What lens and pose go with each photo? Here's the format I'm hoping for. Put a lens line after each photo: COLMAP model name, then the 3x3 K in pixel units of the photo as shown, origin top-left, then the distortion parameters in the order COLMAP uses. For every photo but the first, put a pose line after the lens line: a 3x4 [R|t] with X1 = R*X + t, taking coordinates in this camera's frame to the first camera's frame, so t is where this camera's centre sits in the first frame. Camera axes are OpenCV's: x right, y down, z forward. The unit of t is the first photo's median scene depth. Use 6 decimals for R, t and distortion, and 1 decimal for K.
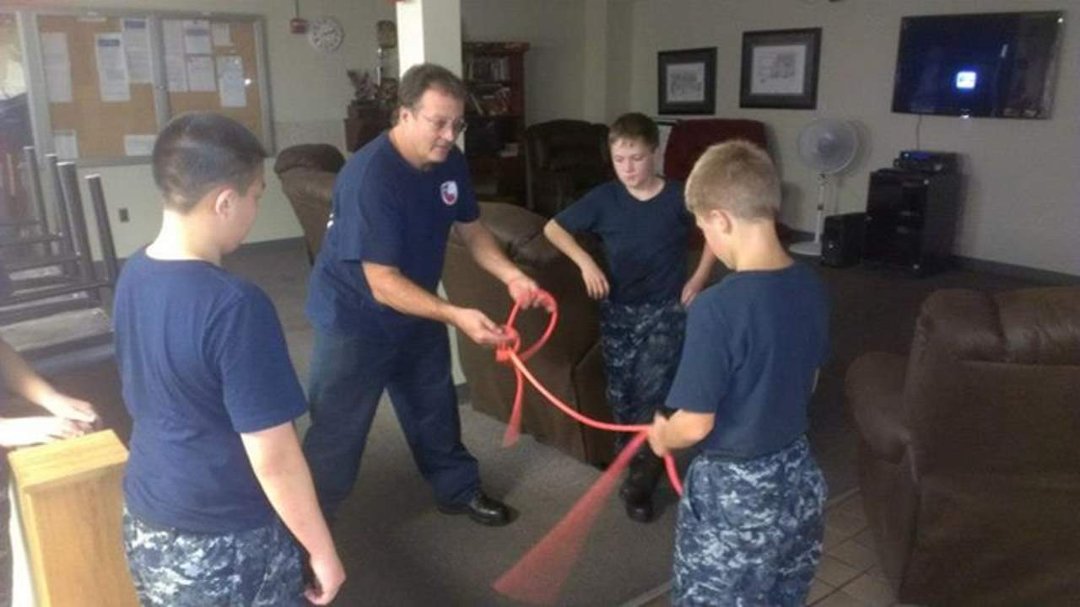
lens RADIAL K [[834.0, 0, 538.1], [0, 834.0, 307.1], [0, 0, 1]] dist [0.019990, -0.068337]
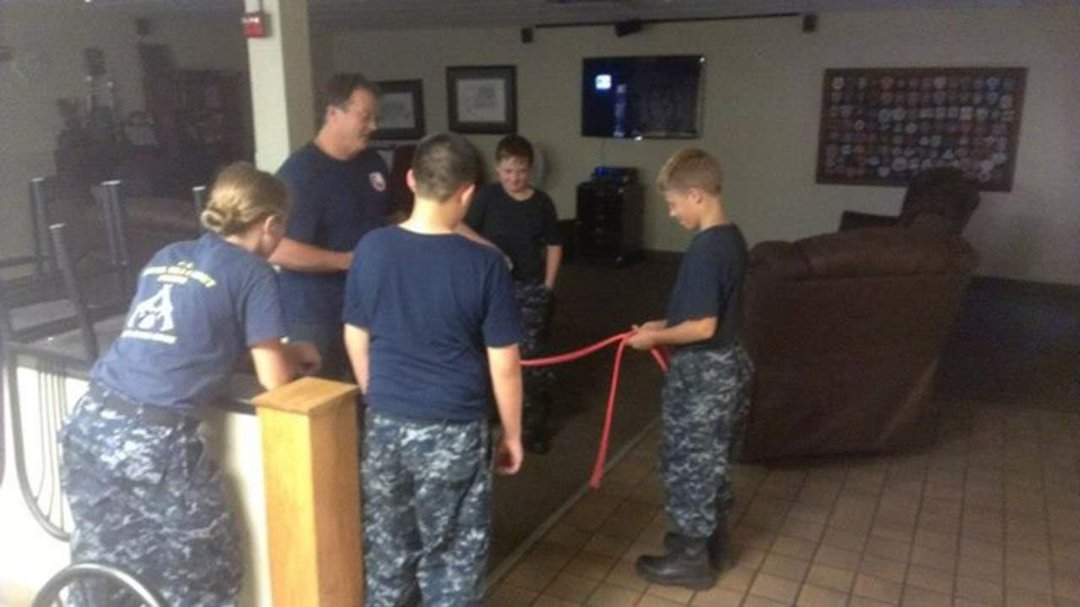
lens RADIAL K [[834.0, 0, 535.8], [0, 834.0, 298.8], [0, 0, 1]] dist [0.019990, -0.068337]
pose [[0.909712, -0.089931, 0.405385, -0.659672], [0.105833, 0.994240, -0.016934, 0.071710], [-0.401526, 0.058309, 0.913989, -0.312941]]
